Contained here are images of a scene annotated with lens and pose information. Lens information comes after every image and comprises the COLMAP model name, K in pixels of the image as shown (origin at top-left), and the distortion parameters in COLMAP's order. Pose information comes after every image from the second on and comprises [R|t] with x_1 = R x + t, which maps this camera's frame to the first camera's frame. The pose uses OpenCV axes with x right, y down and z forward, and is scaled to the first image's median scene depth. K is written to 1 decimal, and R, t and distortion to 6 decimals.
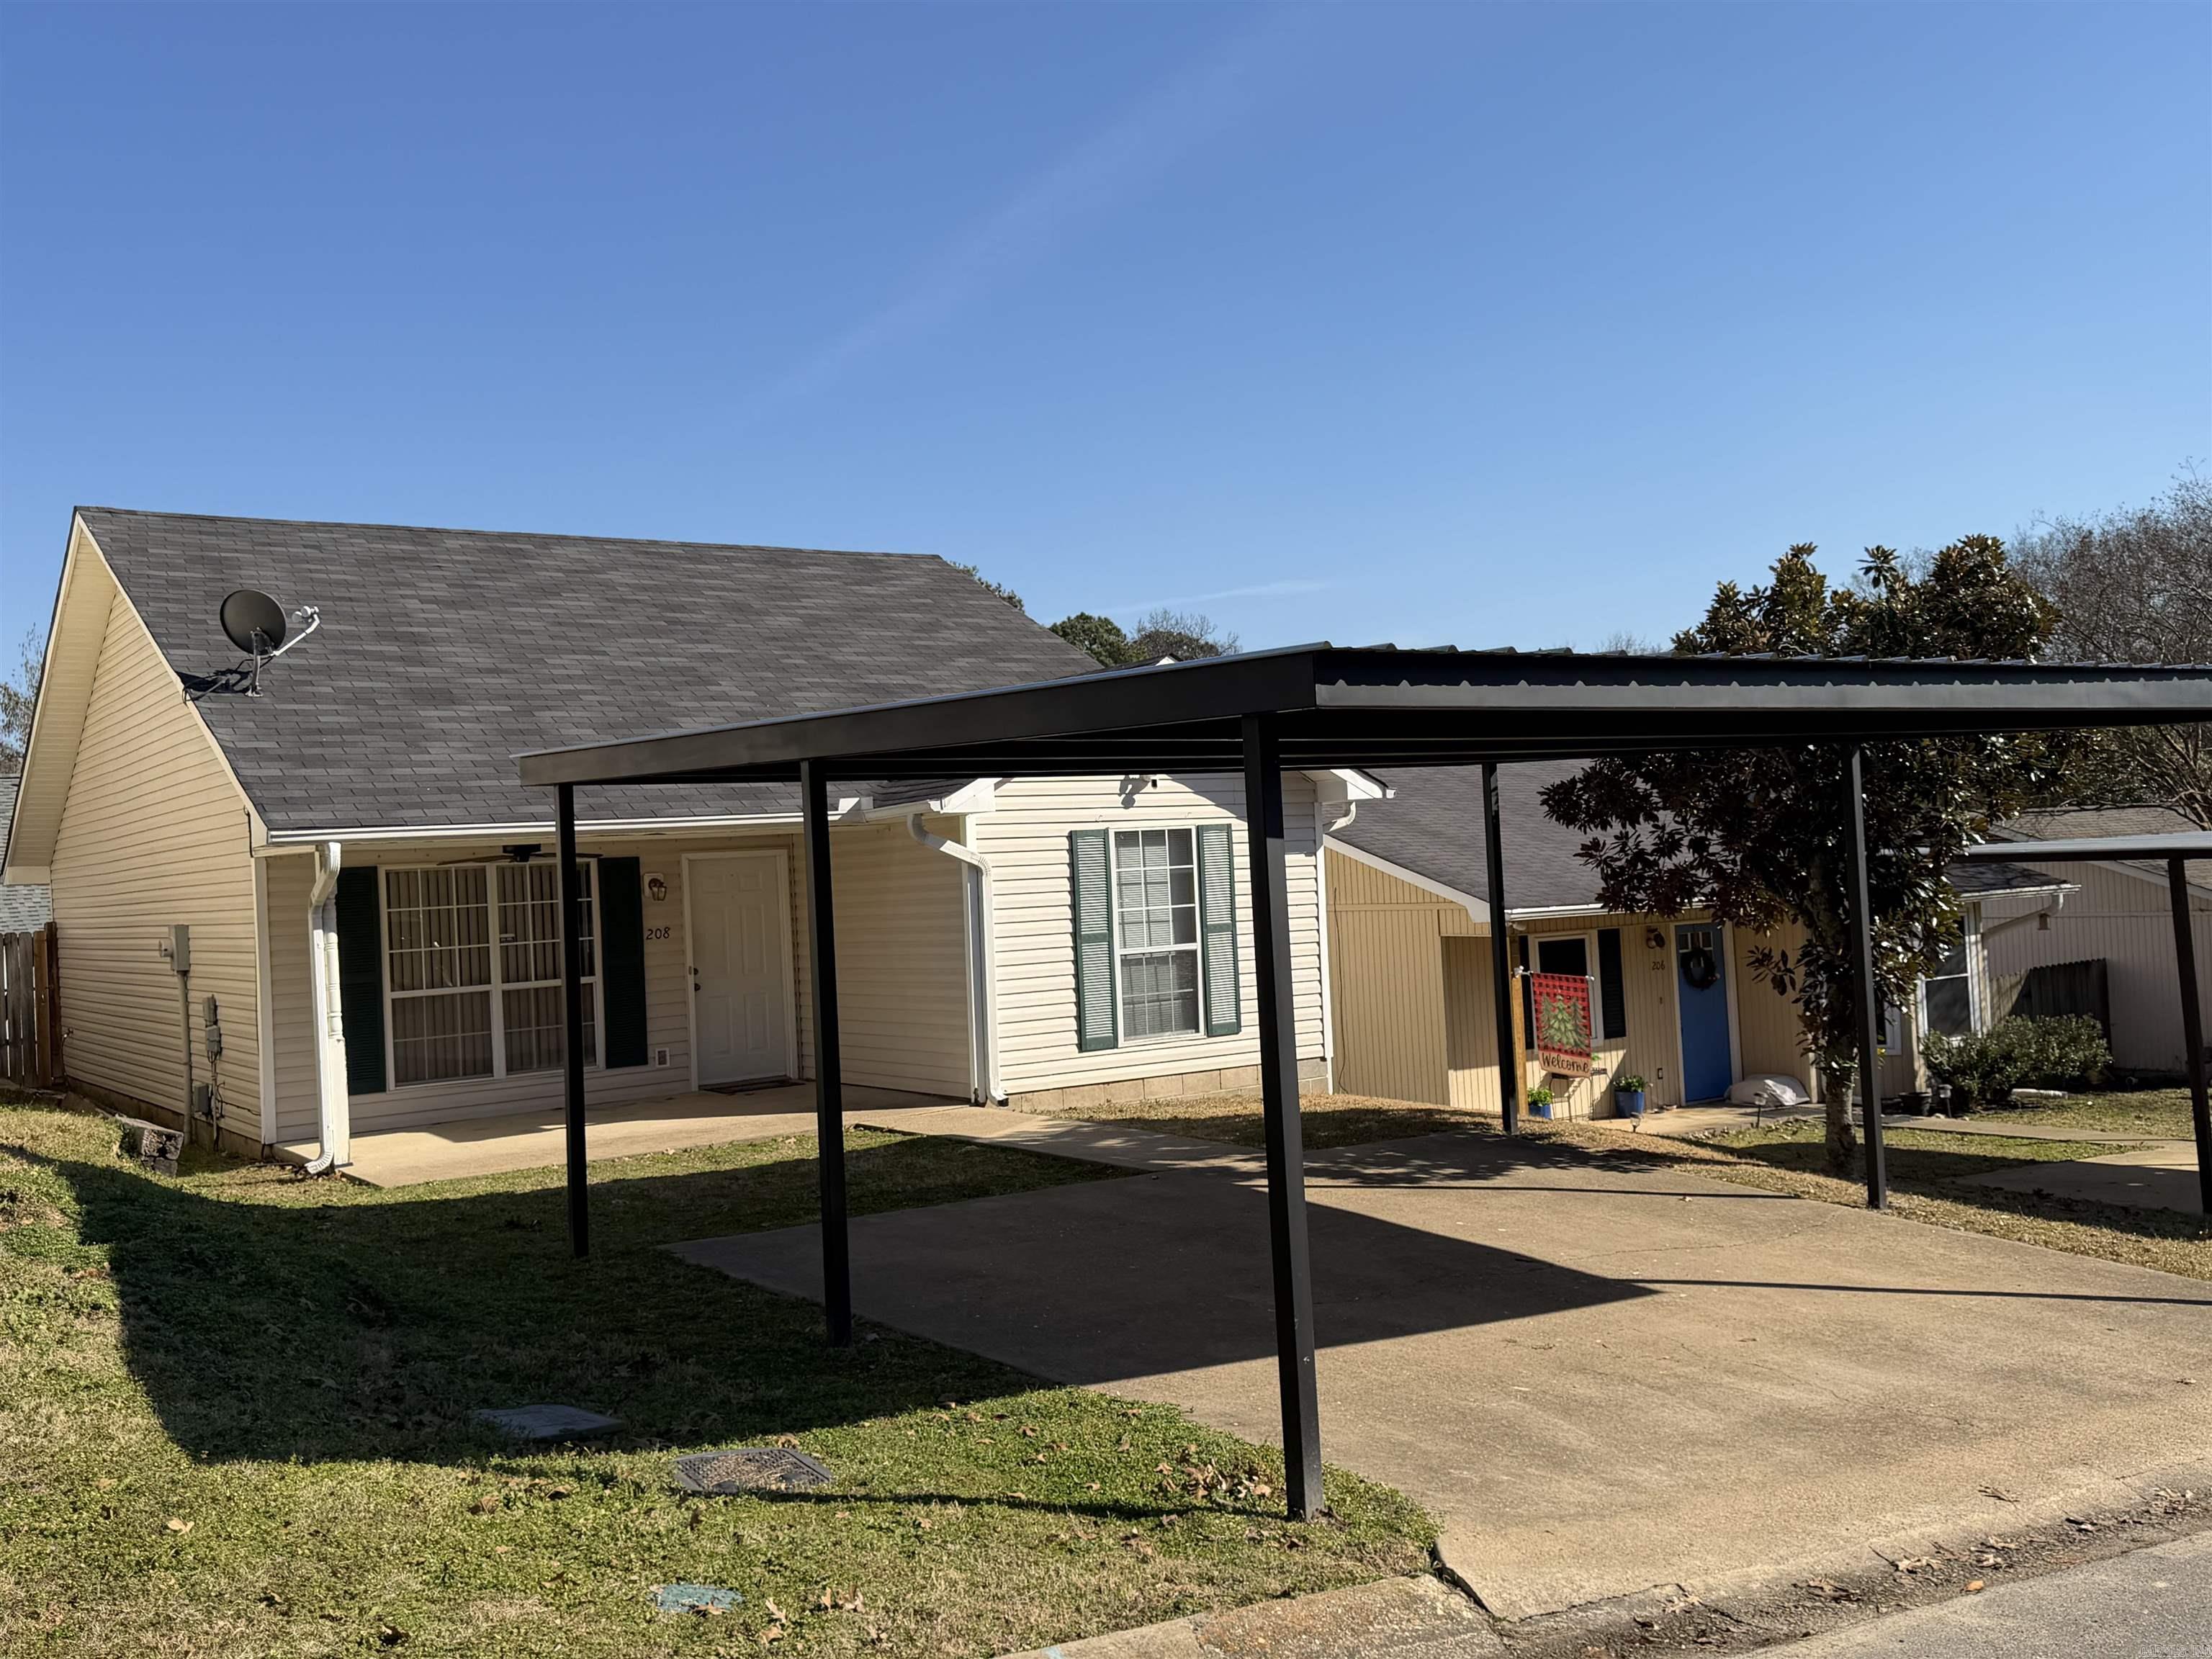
lens RADIAL K [[2037.8, 0, 1106.0], [0, 2037.8, 829.5], [0, 0, 1]] dist [0.138648, -0.275367]
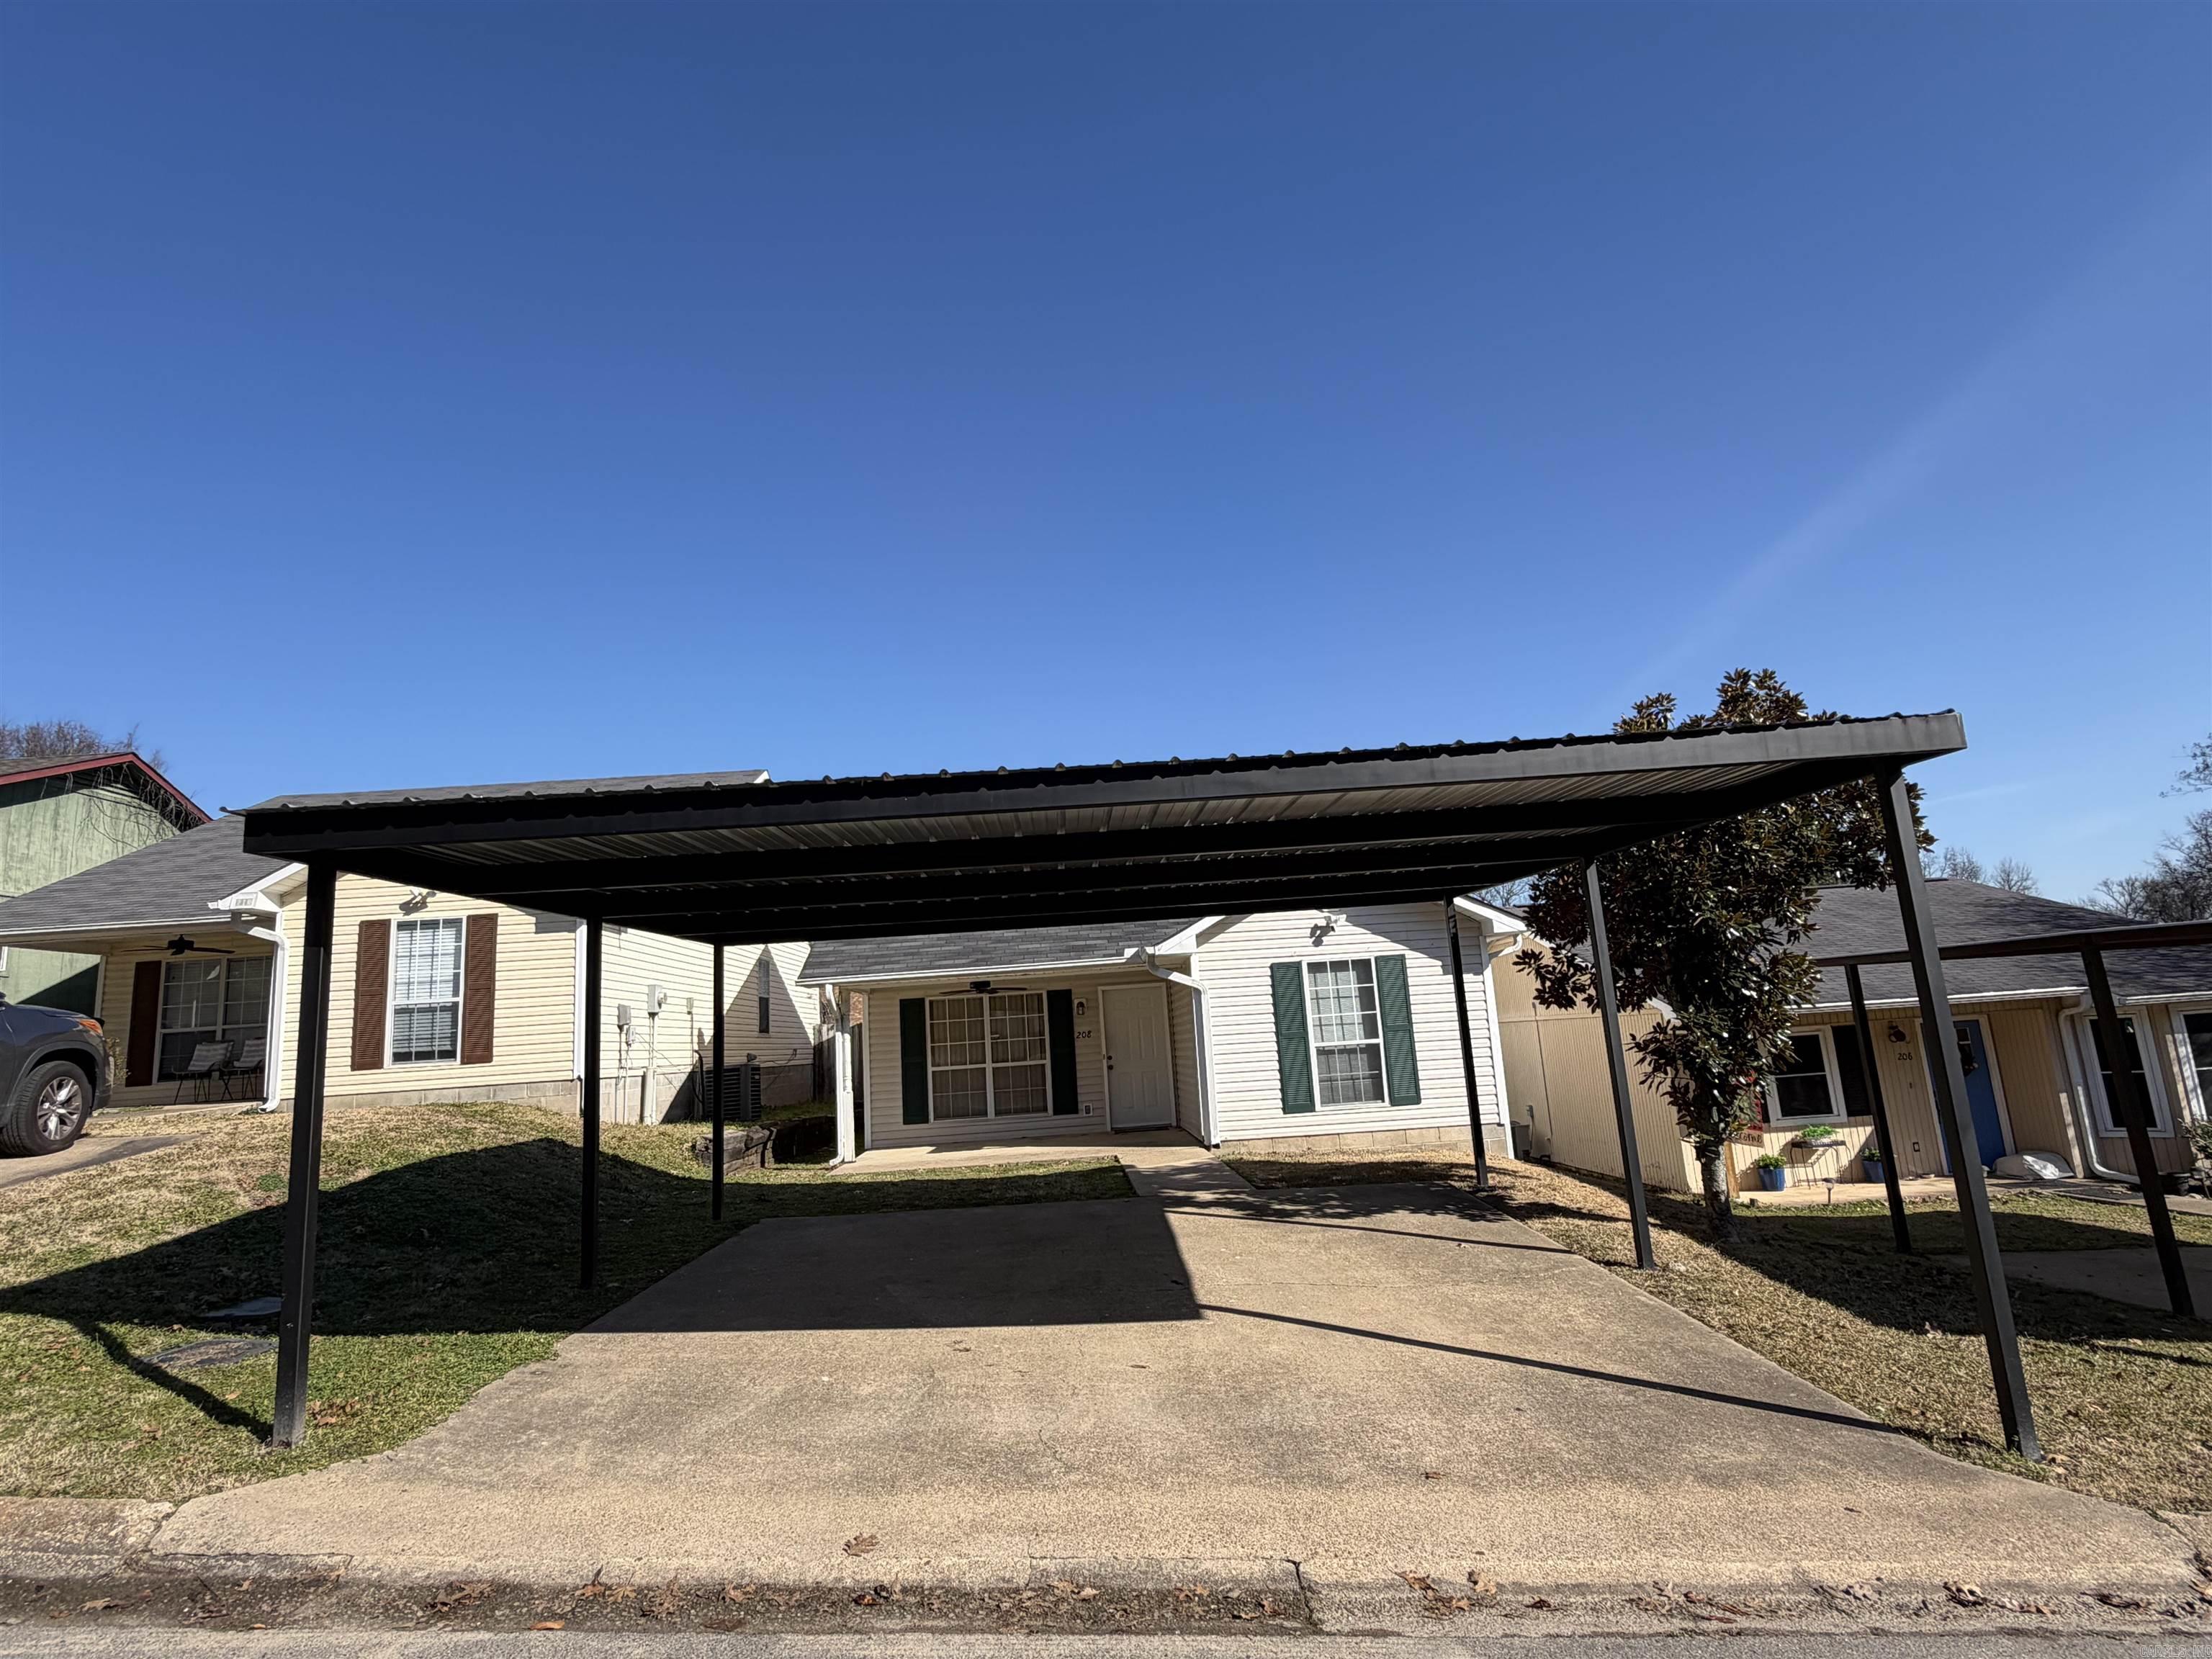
lens RADIAL K [[1155.8, 0, 1106.0], [0, 1155.8, 829.5], [0, 0, 1]] dist [-0.001702, -0.000385]
pose [[0.838289, -0.103112, -0.535387, 0.336296], [0.032067, 0.989579, -0.140376, 0.018175], [0.544282, 0.100508, 0.832860, 0.206084]]
